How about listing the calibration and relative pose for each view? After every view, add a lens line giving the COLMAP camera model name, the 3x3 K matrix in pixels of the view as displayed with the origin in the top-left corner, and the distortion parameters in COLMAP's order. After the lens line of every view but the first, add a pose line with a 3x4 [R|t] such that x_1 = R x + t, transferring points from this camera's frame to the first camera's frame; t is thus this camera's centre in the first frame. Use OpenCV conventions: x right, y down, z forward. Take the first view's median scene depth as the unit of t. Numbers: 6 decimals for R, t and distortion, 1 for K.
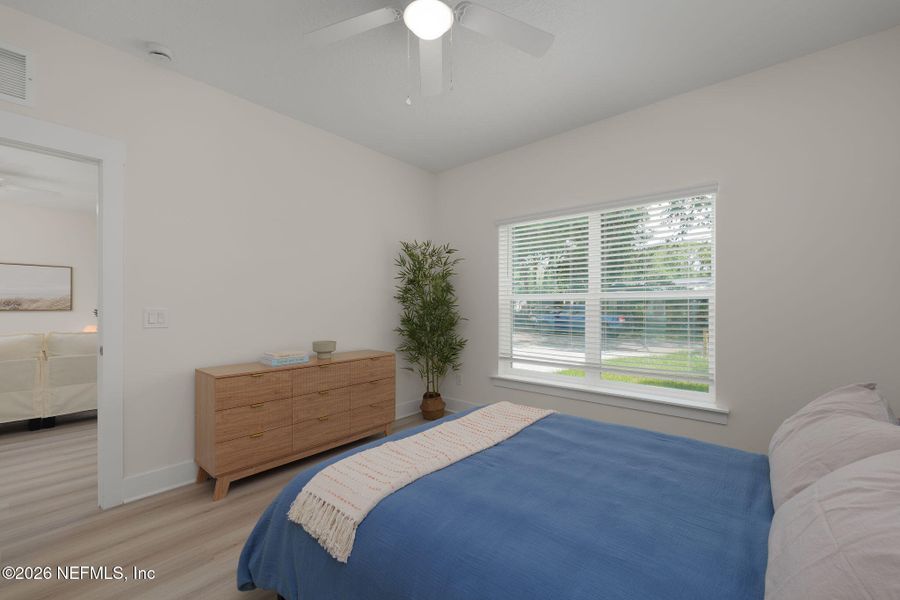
lens RADIAL K [[371.9, 0, 450.0], [0, 371.9, 300.0], [0, 0, 1]] dist [0.000801, 0.000202]
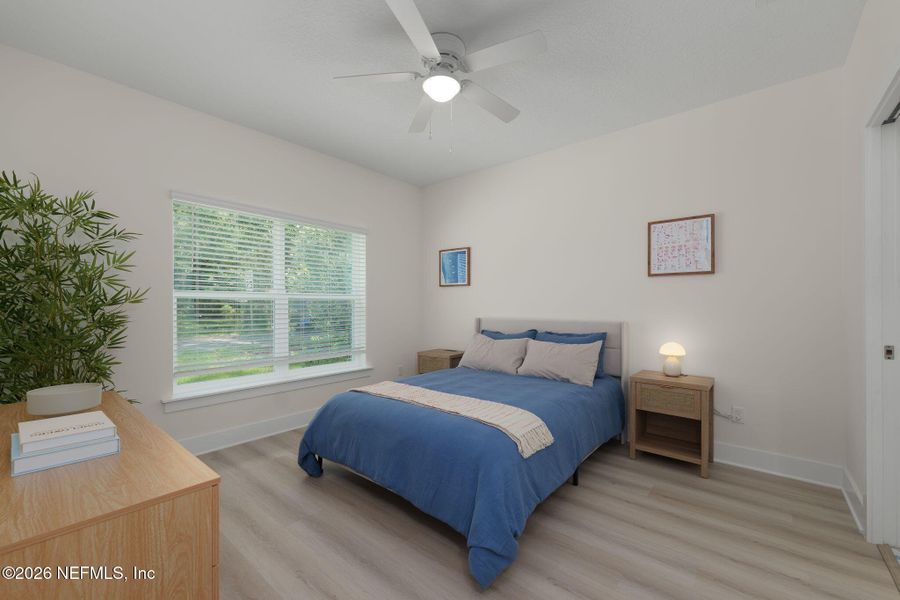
lens RADIAL K [[371.9, 0, 450.0], [0, 371.9, 300.0], [0, 0, 1]] dist [0.000801, 0.000202]
pose [[-0.024632, 0.012129, 0.999623, -0.715428], [-0.015782, 0.999797, -0.012520, 0.006874], [-0.999572, -0.016084, -0.024436, 0.520648]]
